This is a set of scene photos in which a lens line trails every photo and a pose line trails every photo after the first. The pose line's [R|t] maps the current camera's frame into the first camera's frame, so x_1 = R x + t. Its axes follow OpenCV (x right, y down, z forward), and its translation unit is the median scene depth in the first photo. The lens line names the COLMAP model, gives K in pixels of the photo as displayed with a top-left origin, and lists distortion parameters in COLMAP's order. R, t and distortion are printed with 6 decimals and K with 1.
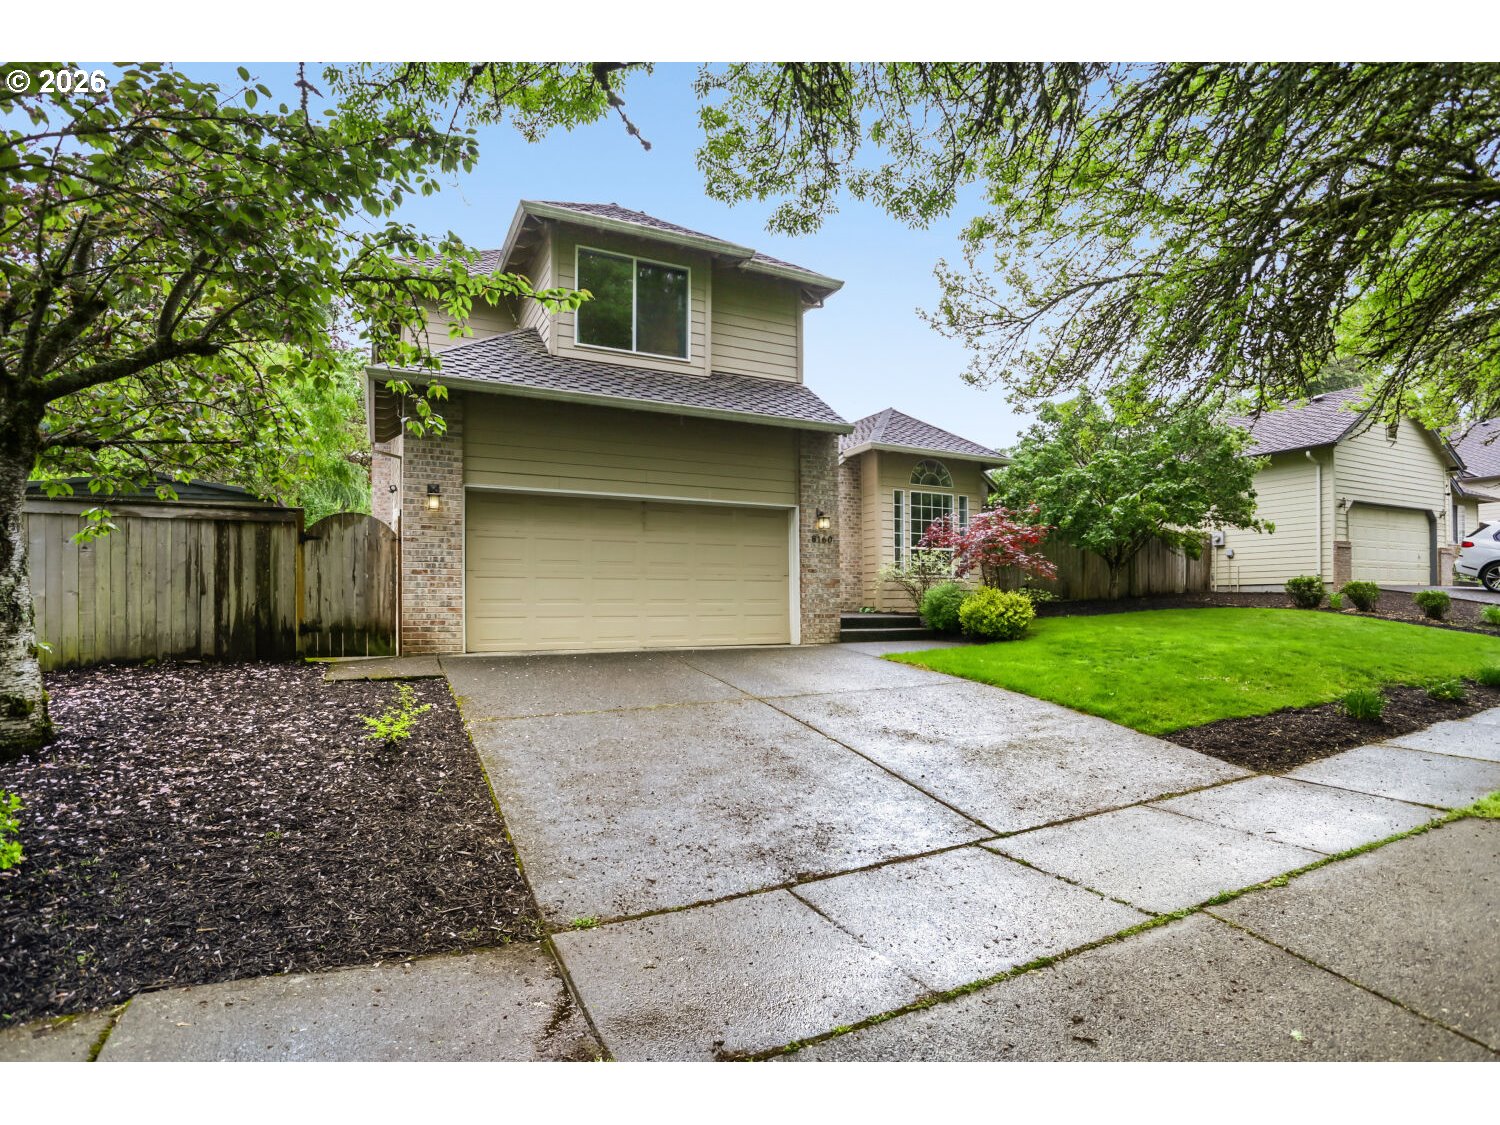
lens RADIAL K [[801.0, 0, 737.4], [0, 801.0, 564.6], [0, 0, 1]] dist [-0.070931, 0.034084]
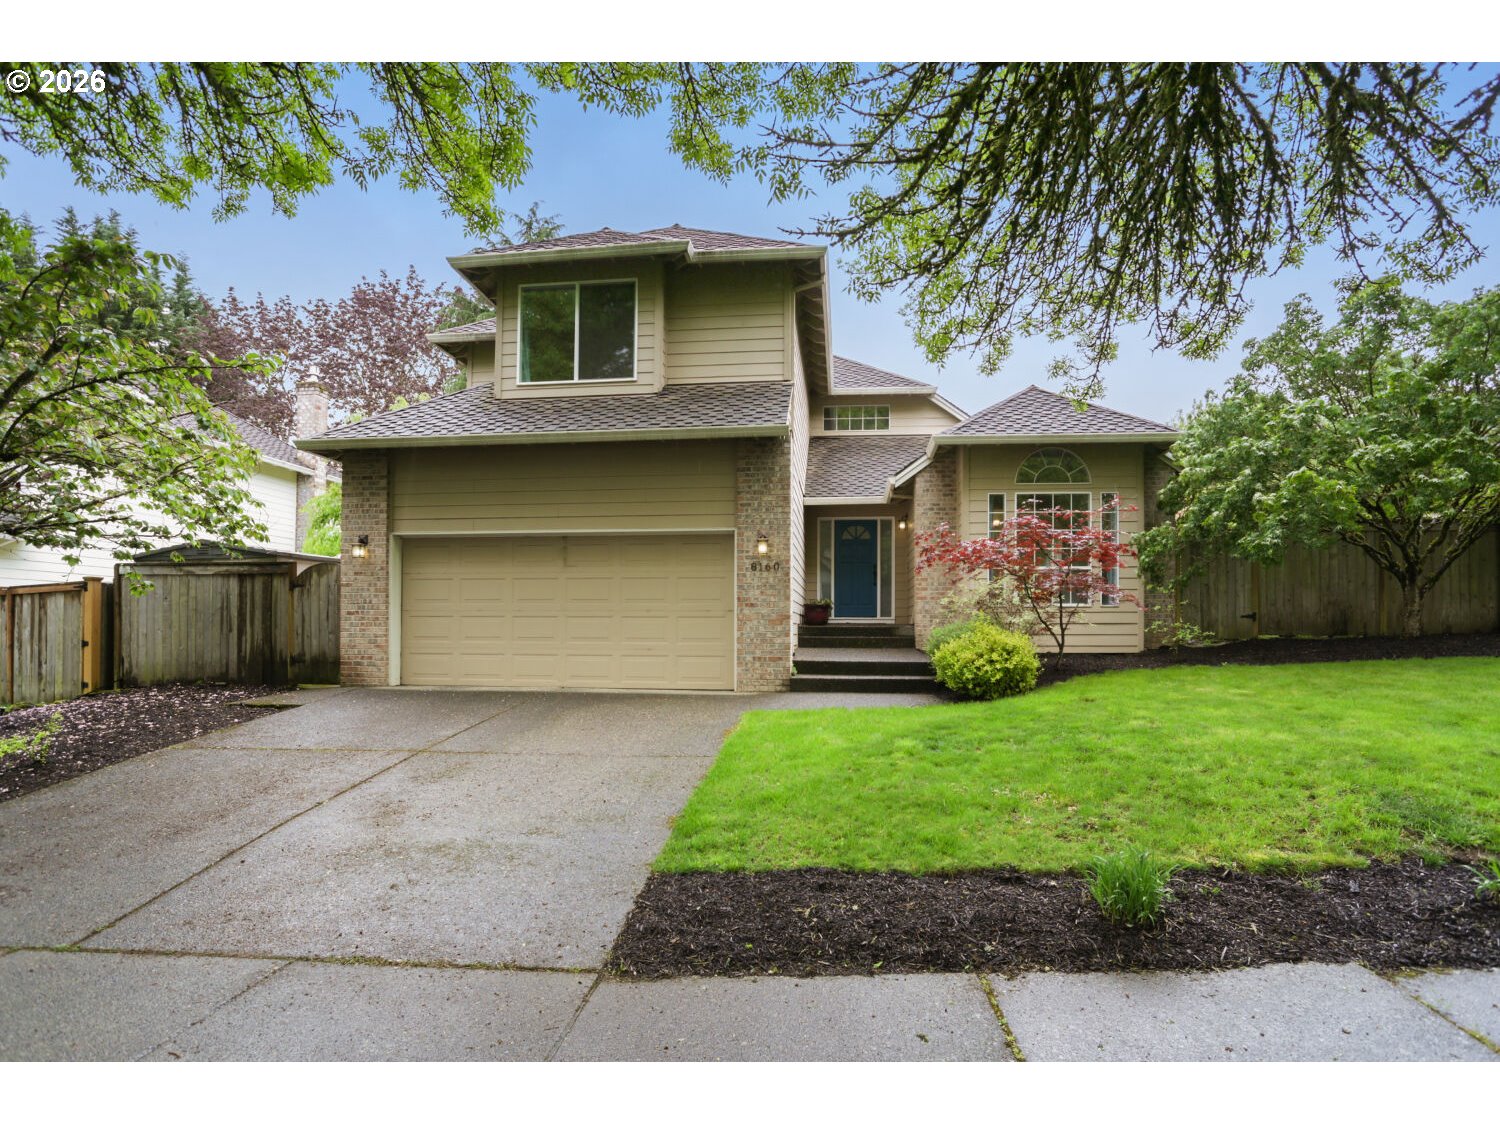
lens RADIAL K [[814.4, 0, 751.2], [0, 814.4, 593.3], [0, 0, 1]] dist [-0.075193, 0.037290]
pose [[0.829793, -0.016468, -0.557828, 0.612379], [0.024566, 0.999673, 0.007030, -0.011102], [0.557530, -0.019537, 0.829927, 0.310377]]
